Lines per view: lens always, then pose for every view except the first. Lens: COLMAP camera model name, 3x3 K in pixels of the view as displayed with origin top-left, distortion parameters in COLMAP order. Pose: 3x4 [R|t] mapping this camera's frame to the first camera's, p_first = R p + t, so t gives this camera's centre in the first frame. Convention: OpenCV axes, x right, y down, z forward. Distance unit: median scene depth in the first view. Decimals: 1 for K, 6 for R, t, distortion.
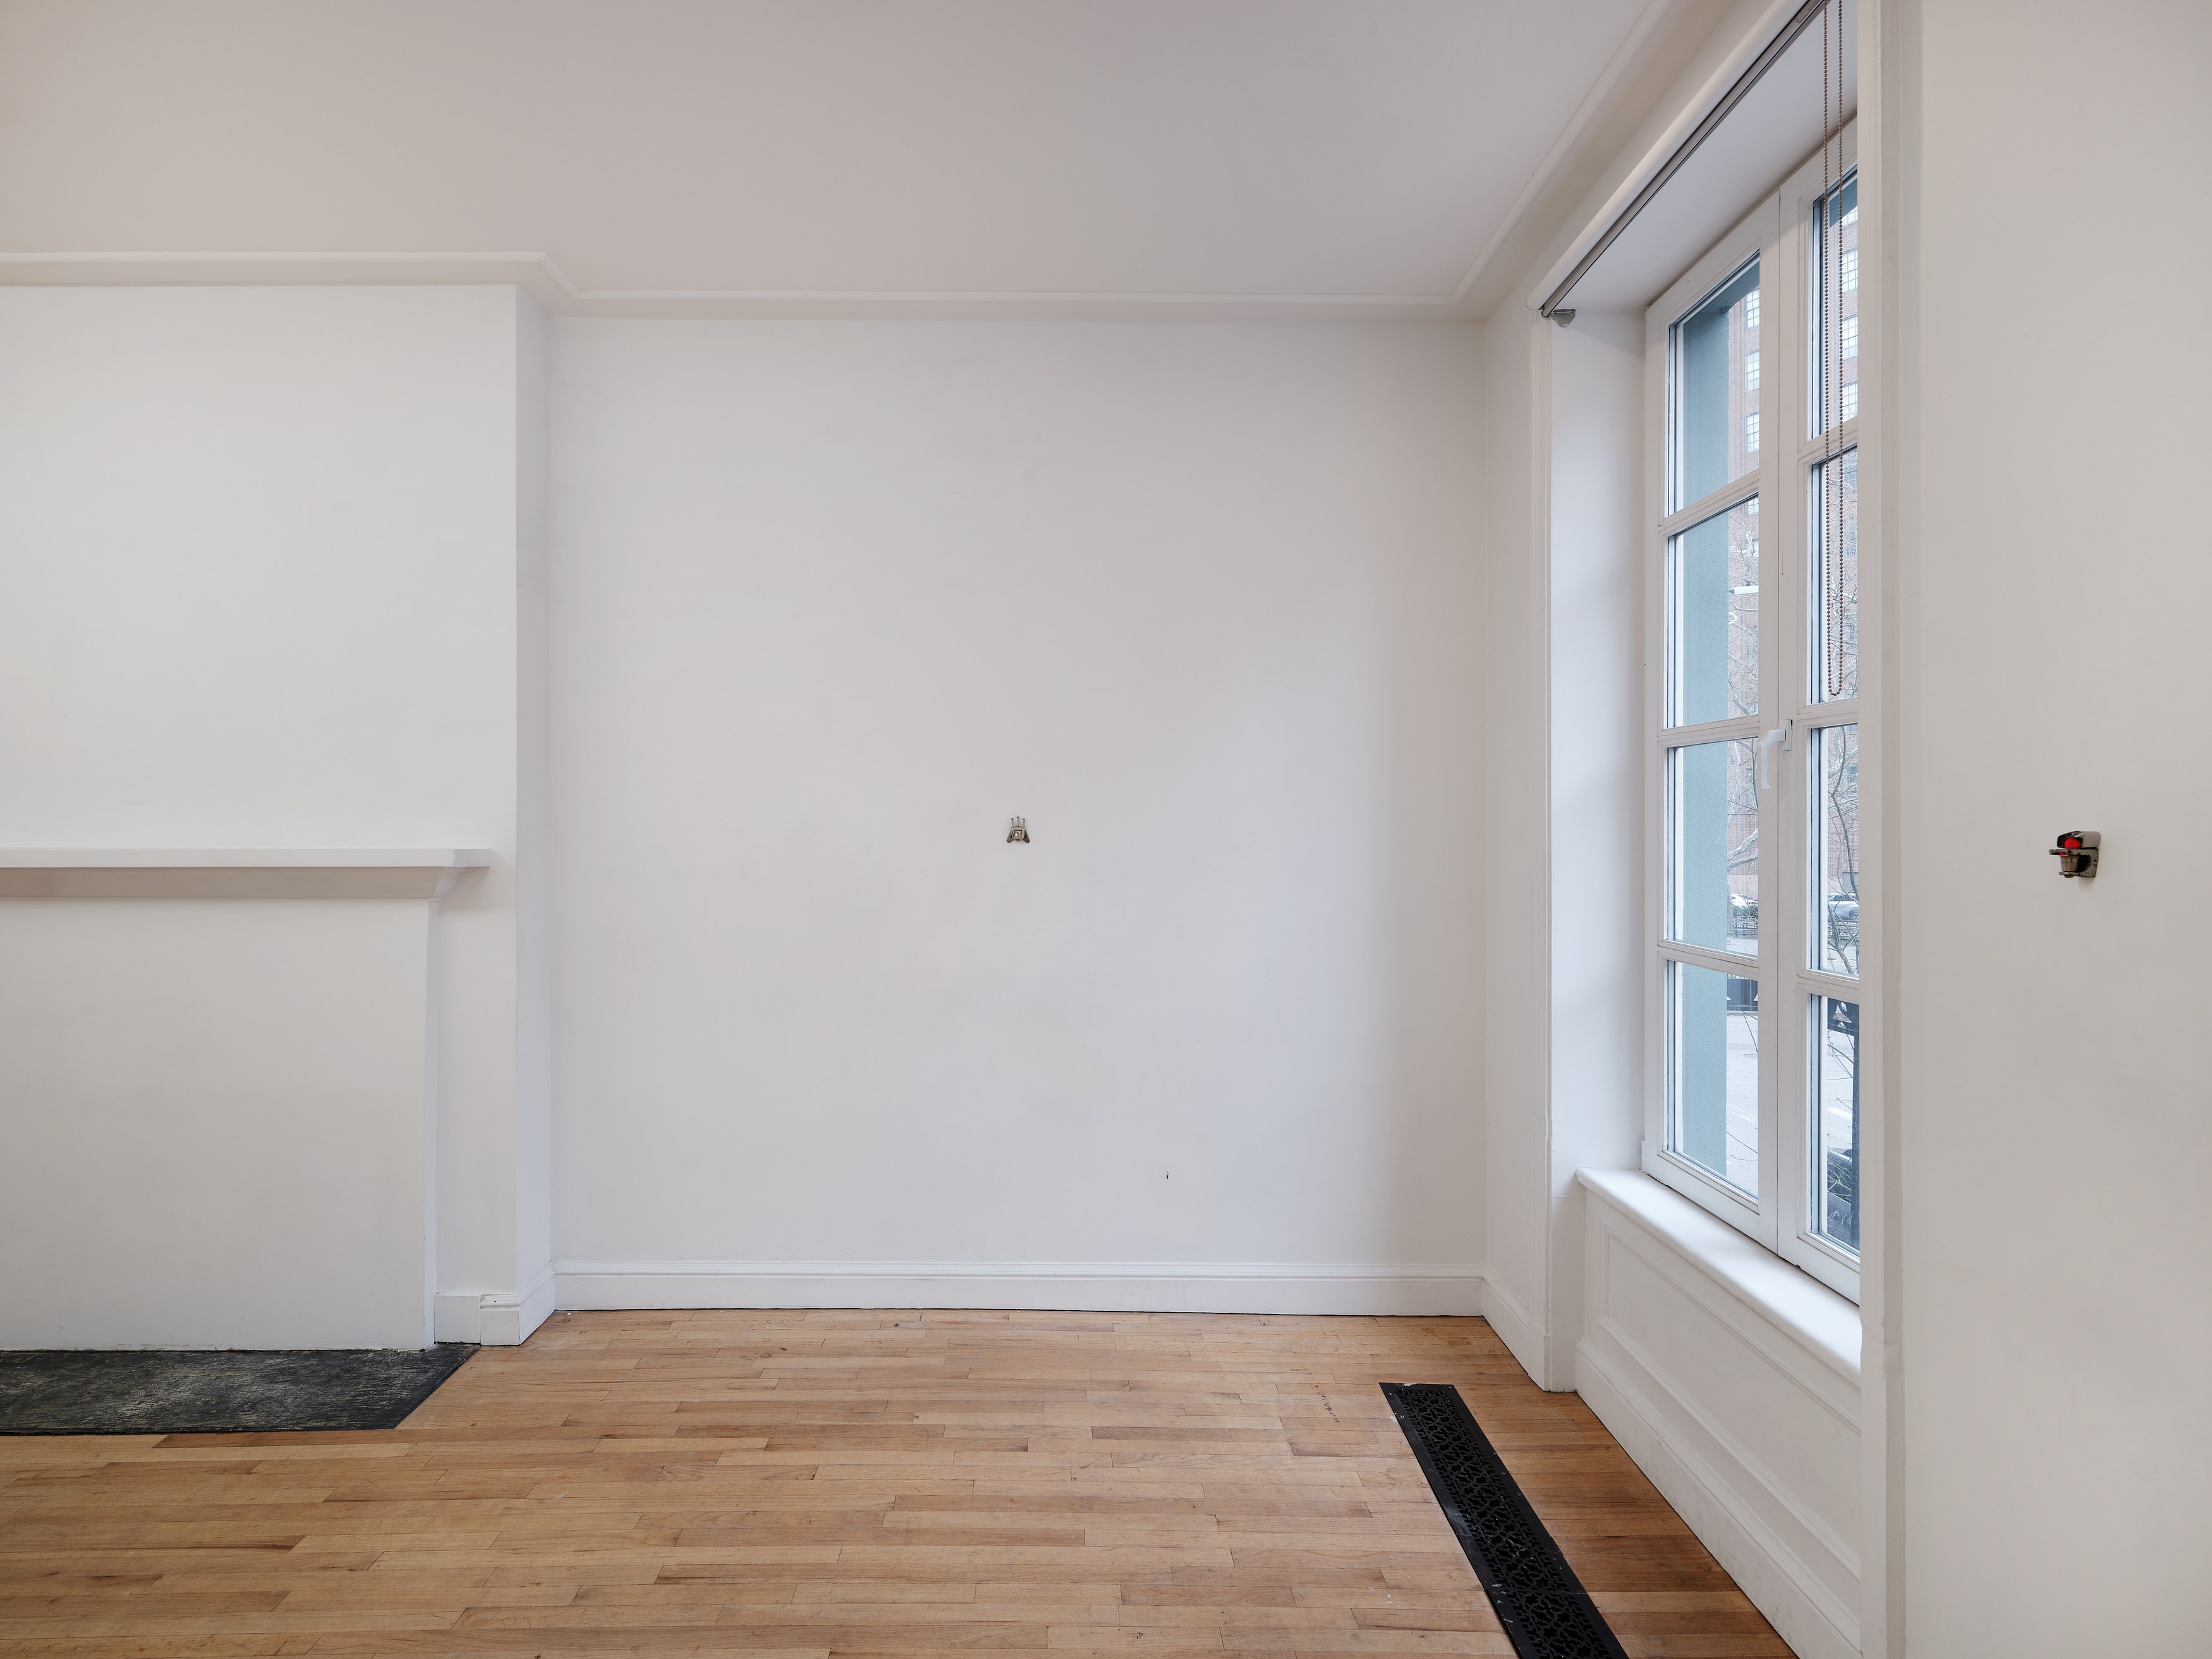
lens RADIAL K [[1068.3, 0, 1047.1], [0, 1068.3, 822.1], [0, 0, 1]] dist [-0.000630, 0.000553]
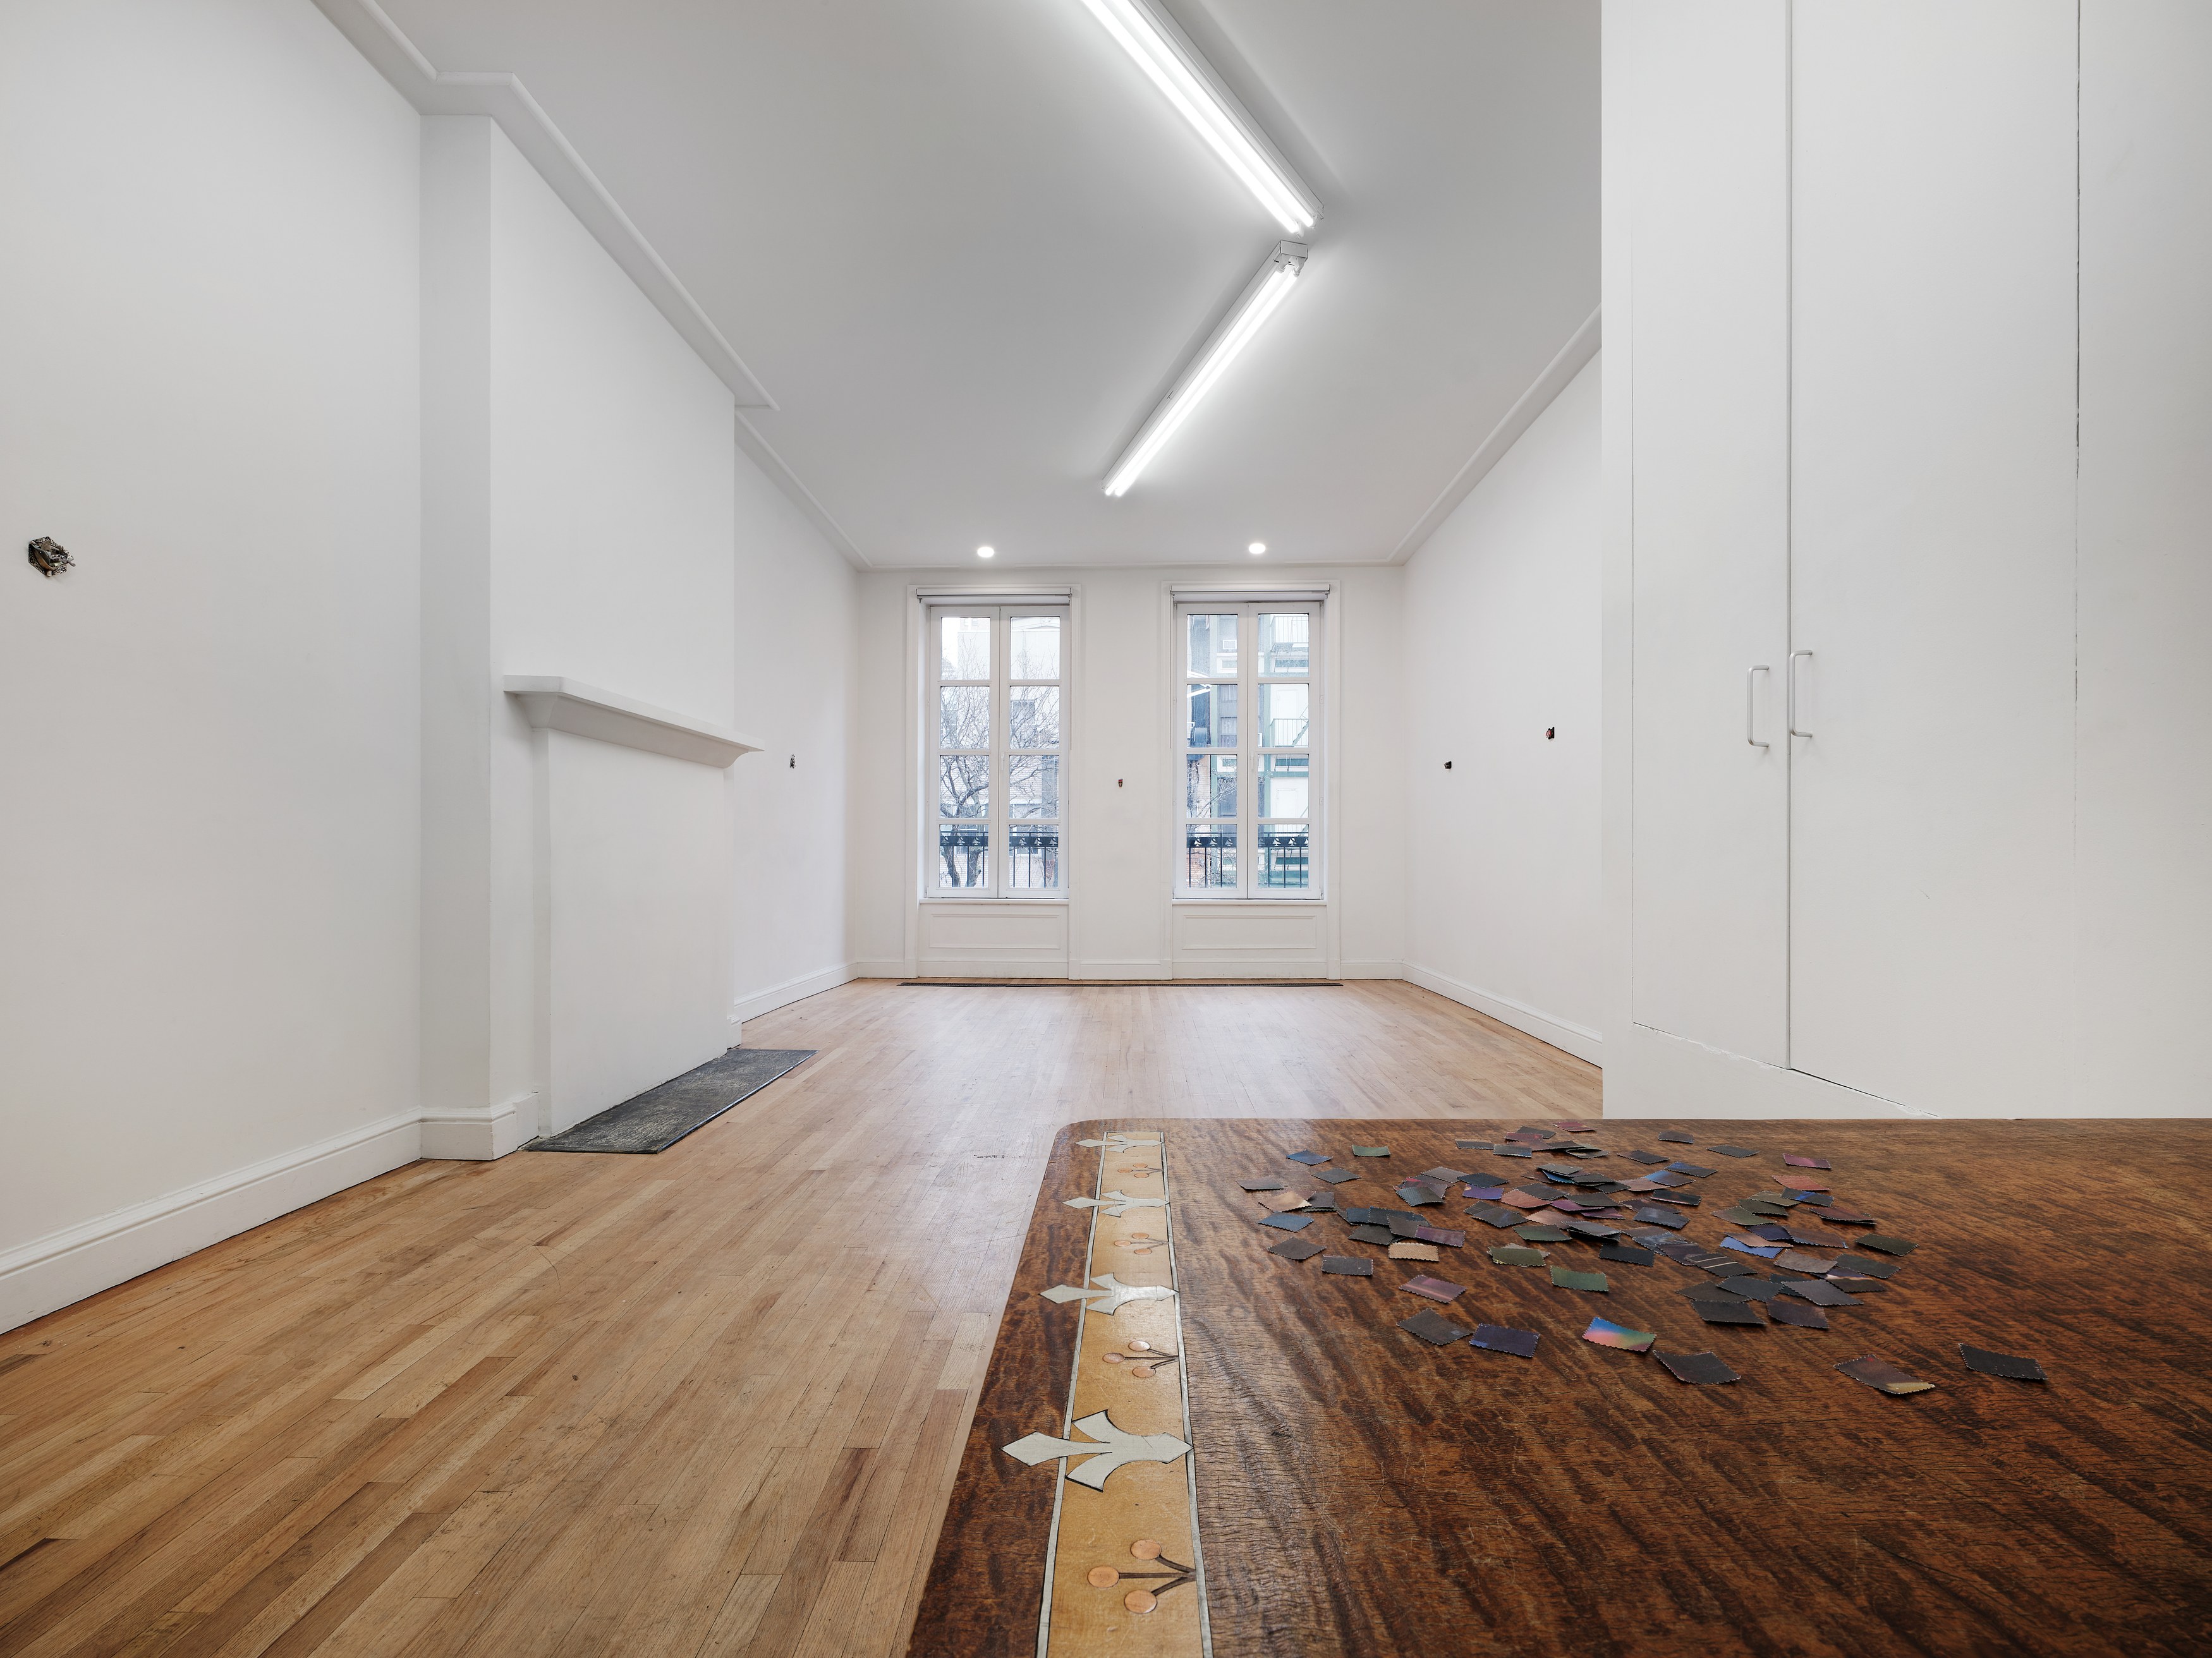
lens RADIAL K [[1024.8, 0, 1103.4], [0, 1024.8, 866.6], [0, 0, 1]] dist [-0.001699, 0.000385]
pose [[0.030902, -0.003511, 0.999516, -2.184424], [-0.006560, 0.999972, 0.003715, 0.216369], [-0.999501, -0.006672, 0.030878, 0.414388]]
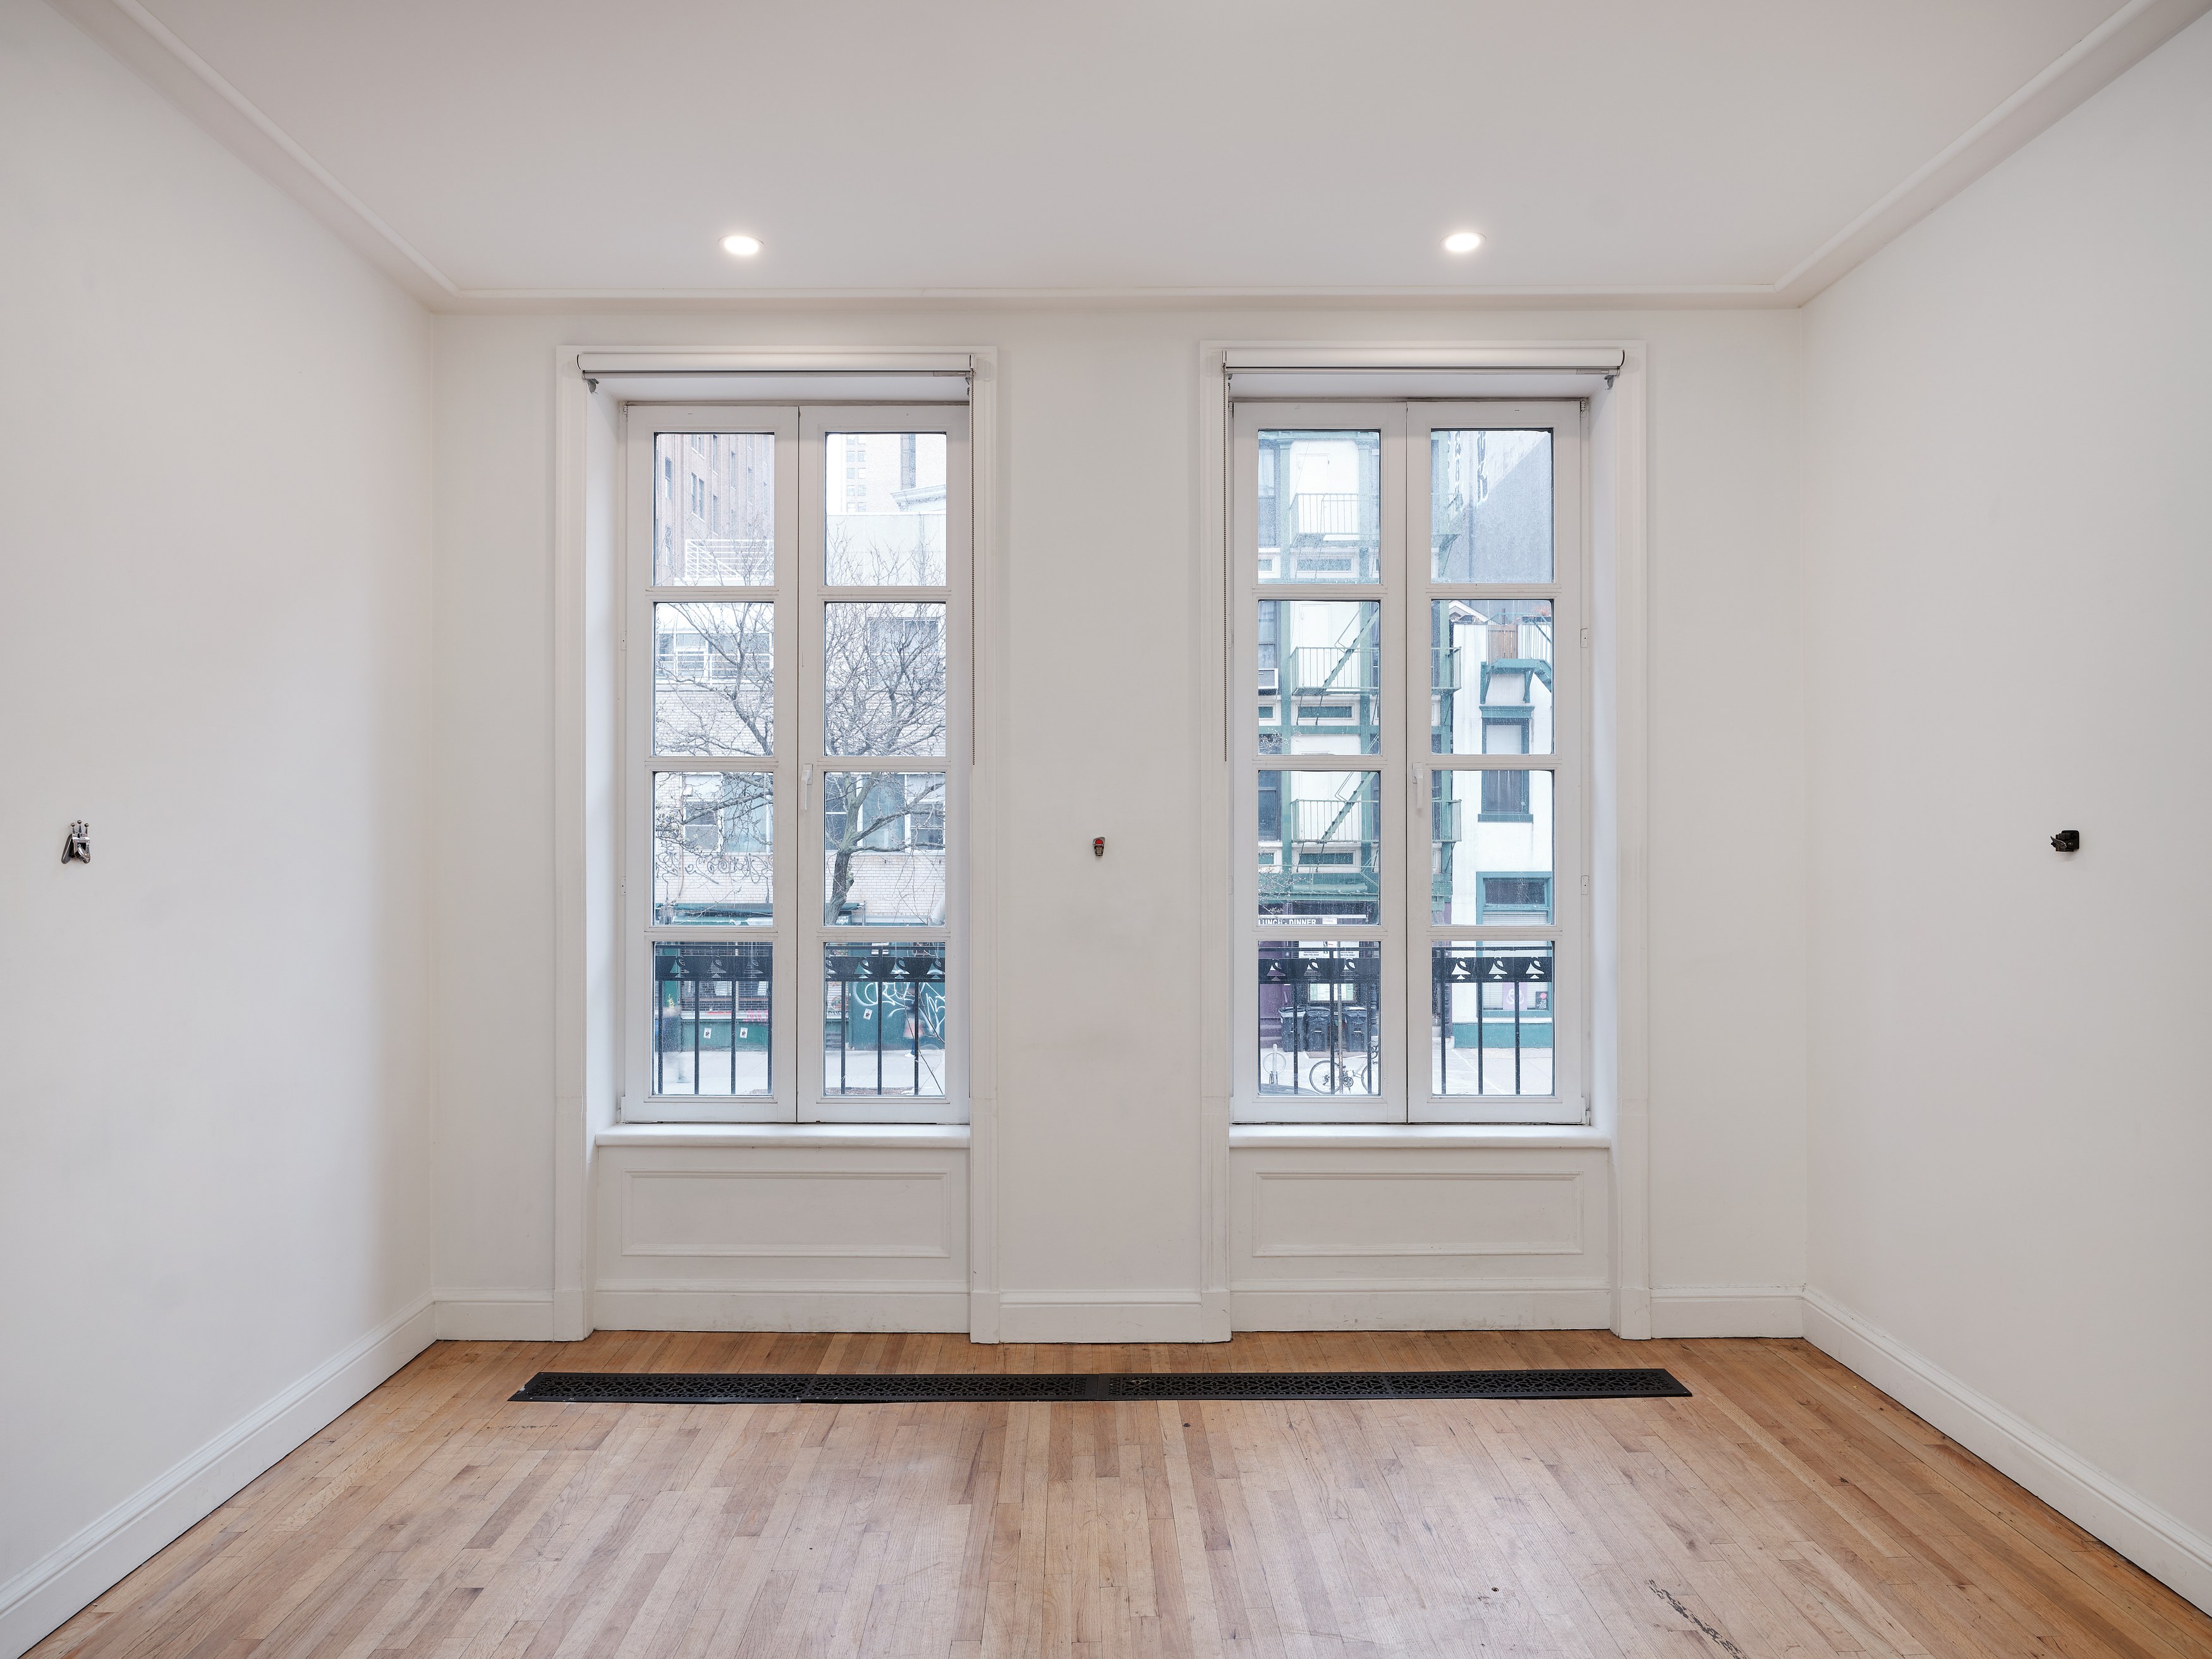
lens RADIAL K [[1361.7, 0, 1119.1], [0, 1361.7, 805.0], [0, 0, 1]] dist [0.000374, -0.008021]
pose [[-0.027659, 0.019455, 0.999428, -0.969141], [-0.000686, 0.999810, -0.019482, -0.000801], [-0.999617, -0.001224, -0.027641, 0.470400]]
